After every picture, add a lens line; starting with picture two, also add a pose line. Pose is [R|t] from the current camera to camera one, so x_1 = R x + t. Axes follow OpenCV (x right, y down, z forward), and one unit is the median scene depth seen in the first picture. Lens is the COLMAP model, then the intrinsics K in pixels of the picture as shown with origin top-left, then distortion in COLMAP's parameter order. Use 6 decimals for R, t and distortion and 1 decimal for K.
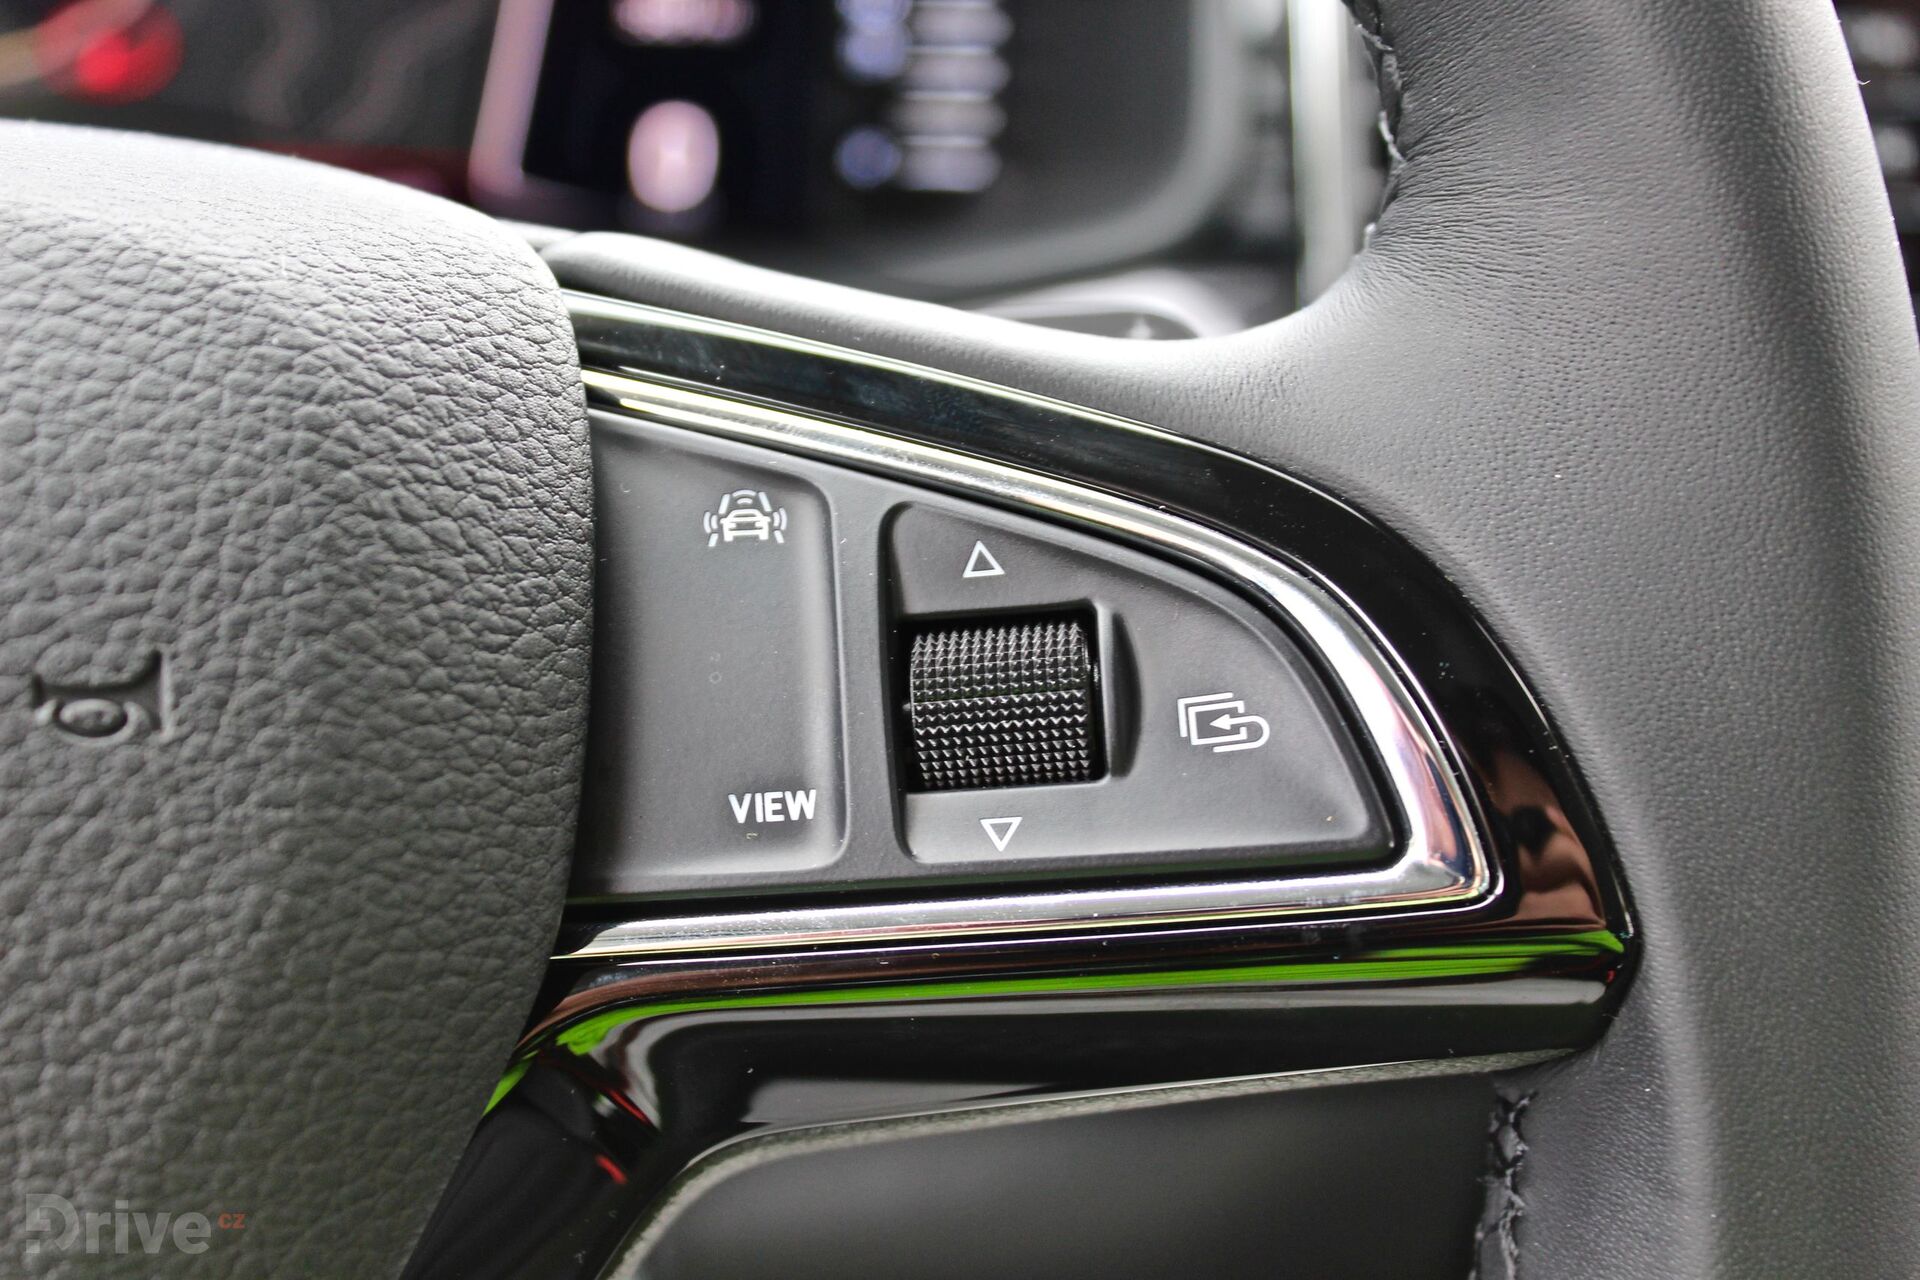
lens RADIAL K [[2990.6, 0, 963.2], [0, 2990.6, 639.6], [0, 0, 1]] dist [-0.031144, 0.000000]
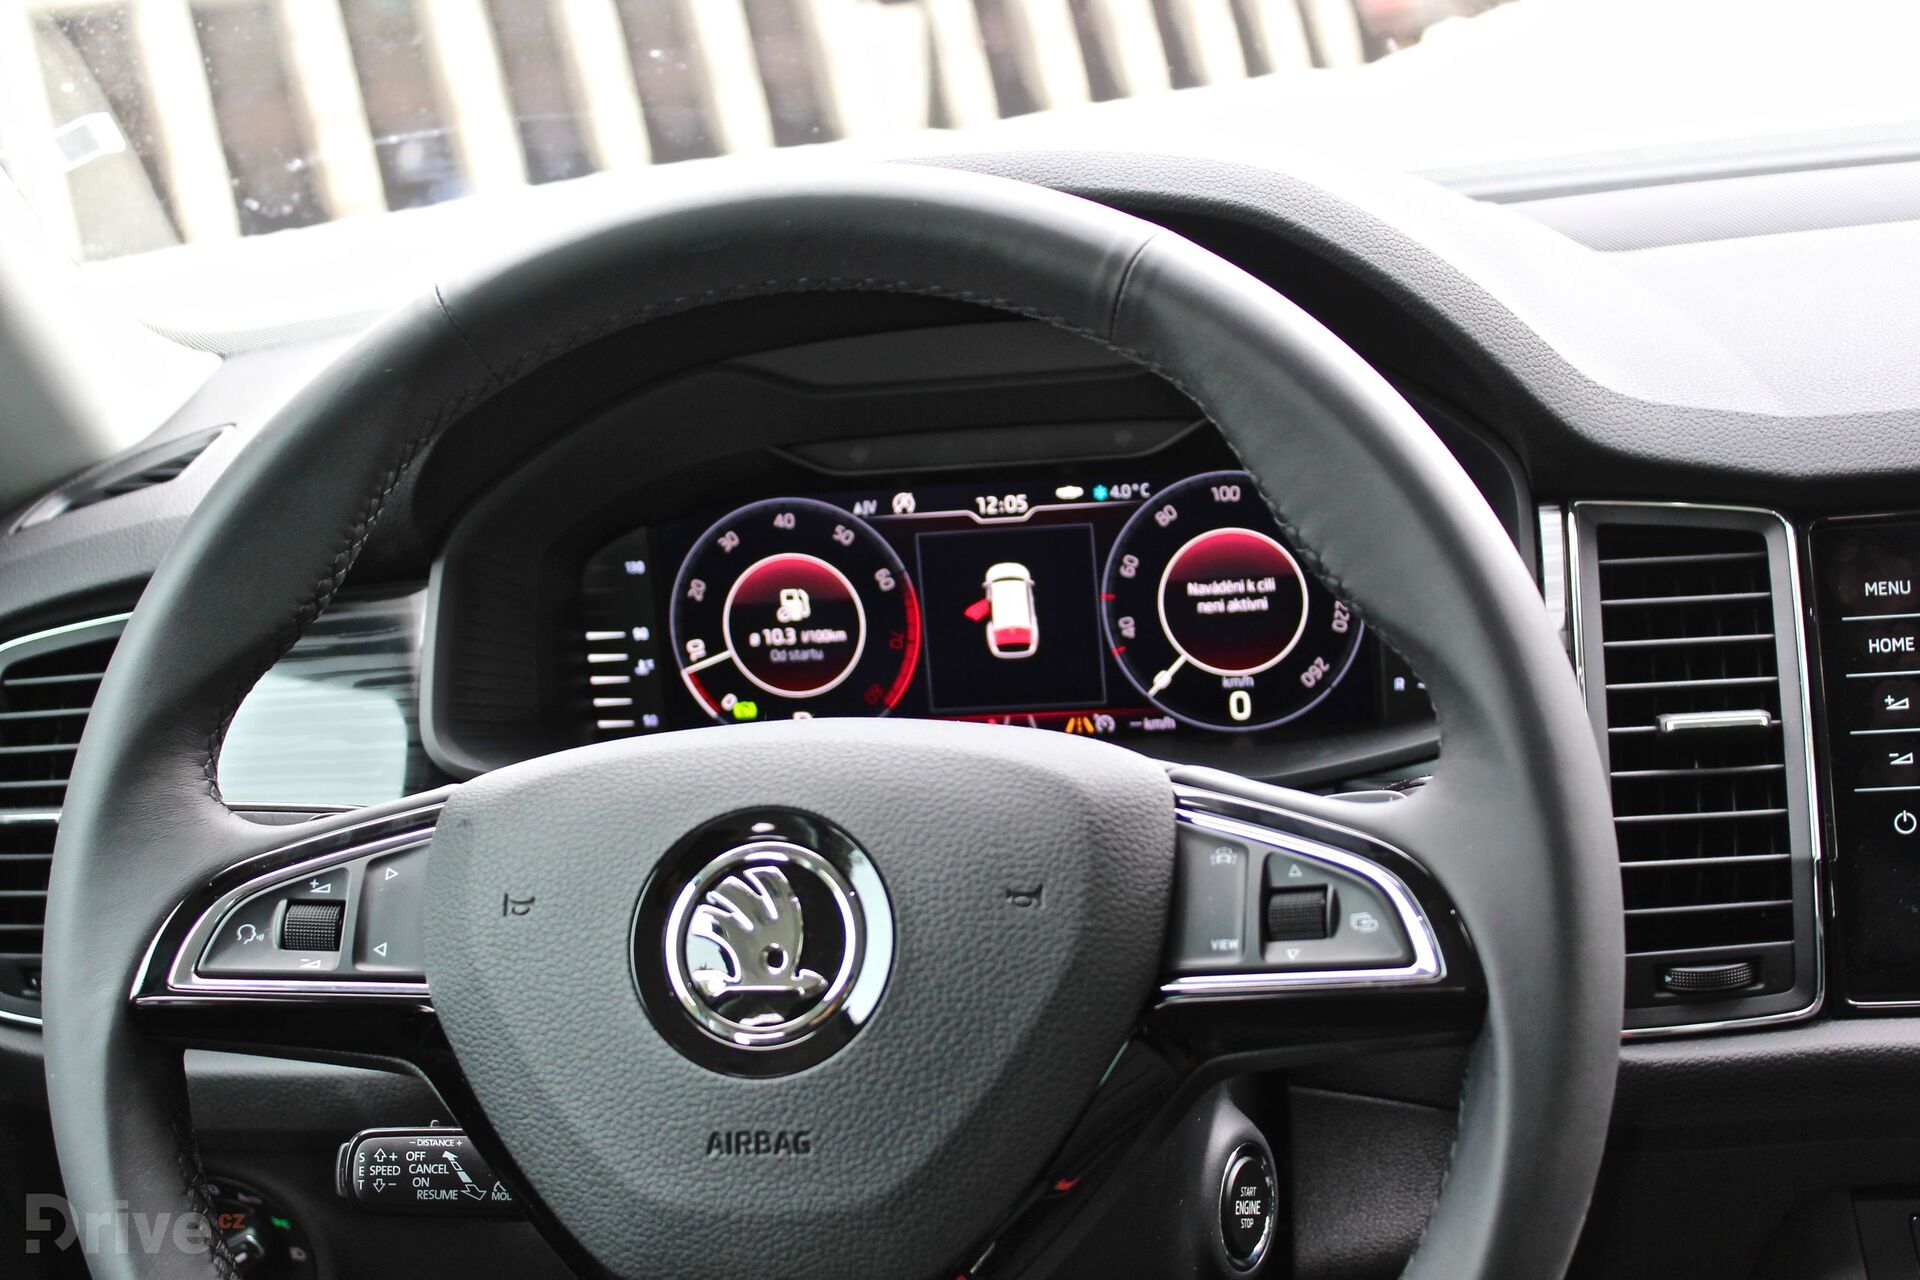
lens RADIAL K [[3666.2, 0, 957.5], [0, 3666.2, 634.6], [0, 0, 1]] dist [-0.018132, 0.000000]
pose [[0.952198, 0.007117, -0.305398, 0.941068], [-0.052712, 0.988561, -0.141313, 0.324803], [0.300898, 0.150656, 0.941681, -3.103573]]
